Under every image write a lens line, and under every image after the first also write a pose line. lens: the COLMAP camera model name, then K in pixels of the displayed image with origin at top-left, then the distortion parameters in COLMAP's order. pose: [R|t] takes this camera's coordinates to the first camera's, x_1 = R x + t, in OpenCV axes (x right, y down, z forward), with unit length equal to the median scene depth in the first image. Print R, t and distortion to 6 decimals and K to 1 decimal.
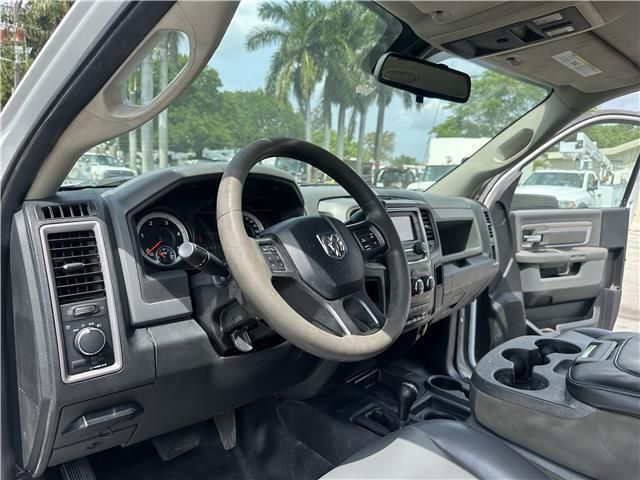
lens RADIAL K [[455.8, 0, 320.0], [0, 455.8, 240.0], [0, 0, 1]] dist [0.064953, -0.102710]
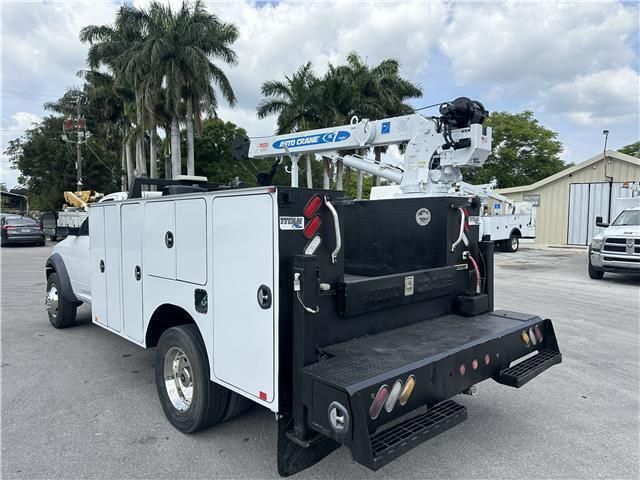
lens RADIAL K [[457.9, 0, 320.1], [0, 457.9, 249.5], [0, 0, 1]] dist [0.011656, -0.006557]
pose [[0.994987, -0.037158, -0.092850, 1.432836], [0.030855, 0.997179, -0.068421, 0.349809], [0.095130, 0.065213, 0.993327, -2.360827]]
